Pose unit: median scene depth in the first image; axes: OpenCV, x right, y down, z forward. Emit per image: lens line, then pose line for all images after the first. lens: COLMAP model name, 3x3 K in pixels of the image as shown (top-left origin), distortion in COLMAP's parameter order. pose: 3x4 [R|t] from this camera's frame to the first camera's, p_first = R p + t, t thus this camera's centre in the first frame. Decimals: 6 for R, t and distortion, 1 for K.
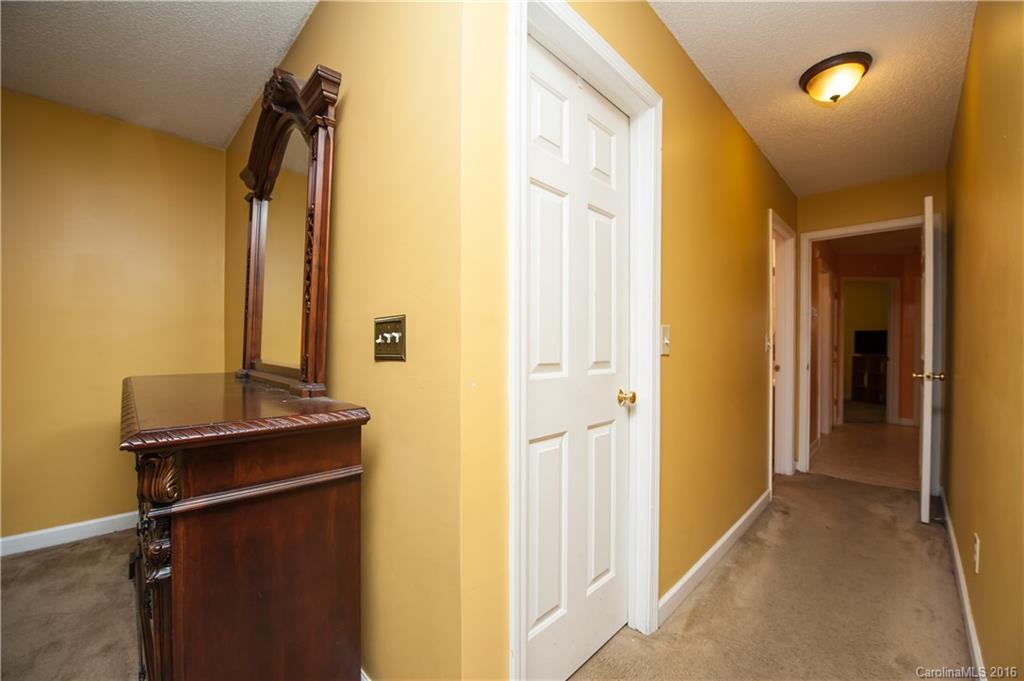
lens RADIAL K [[407.1, 0, 515.8], [0, 407.1, 341.3], [0, 0, 1]] dist [-0.015159, -0.001619]
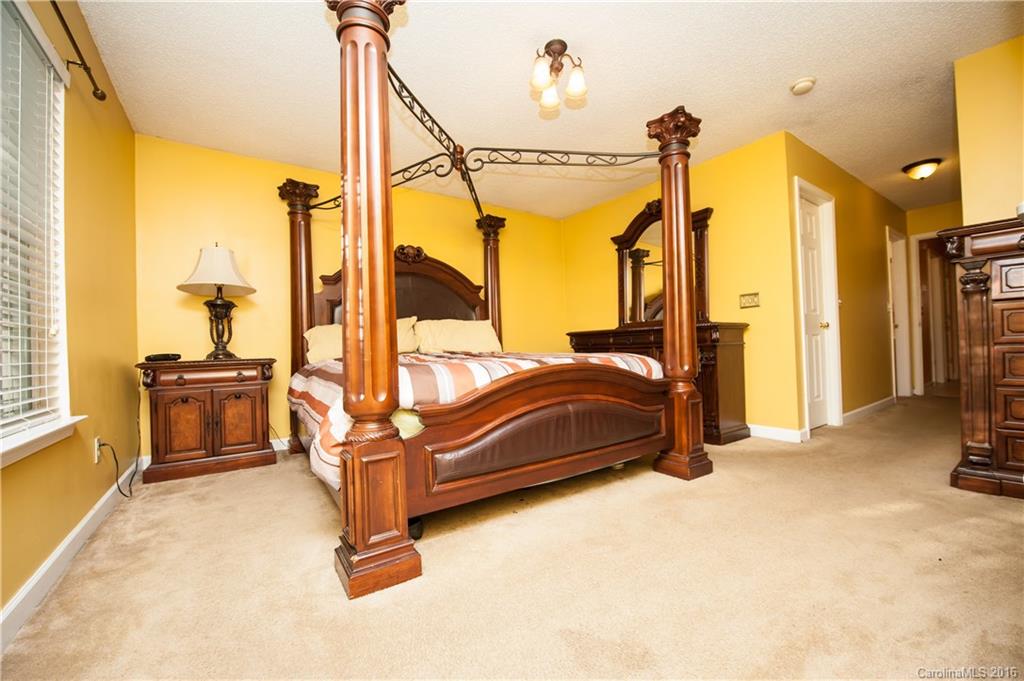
lens RADIAL K [[407.1, 0, 513.0], [0, 407.1, 337.7], [0, 0, 1]] dist [-0.015159, -0.001619]
pose [[0.981053, -0.030924, -0.191257, -0.480267], [0.029102, 0.999500, -0.012329, 0.089946], [0.191542, 0.006530, 0.981463, -0.755892]]
